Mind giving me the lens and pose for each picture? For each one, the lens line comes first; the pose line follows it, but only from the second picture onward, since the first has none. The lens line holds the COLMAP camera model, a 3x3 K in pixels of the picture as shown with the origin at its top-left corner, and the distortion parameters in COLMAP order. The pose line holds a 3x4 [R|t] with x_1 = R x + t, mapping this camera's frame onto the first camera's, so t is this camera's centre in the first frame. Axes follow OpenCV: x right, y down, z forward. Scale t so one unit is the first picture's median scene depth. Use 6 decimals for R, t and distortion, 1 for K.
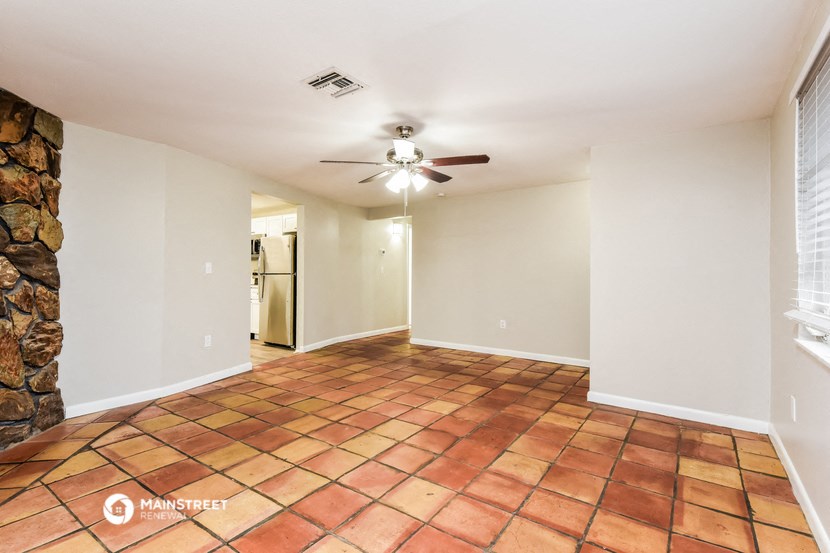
lens RADIAL K [[400.3, 0, 412.3], [0, 400.3, 272.5], [0, 0, 1]] dist [0.001341, 0.000256]
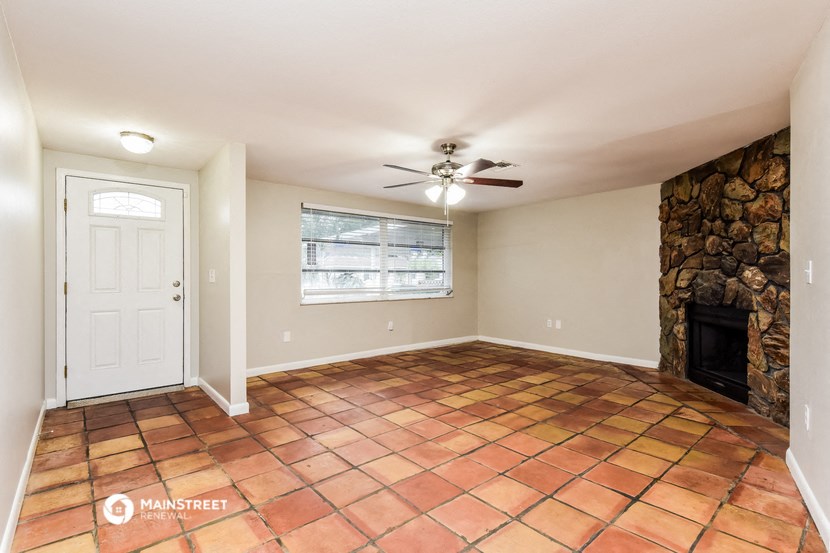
lens RADIAL K [[400.3, 0, 415.2], [0, 400.3, 279.6], [0, 0, 1]] dist [0.001341, 0.000256]
pose [[-0.970580, -0.007180, 0.240670, -0.221360], [-0.005023, 0.999942, 0.009576, -0.004012], [-0.240725, 0.008085, -0.970560, 2.365575]]
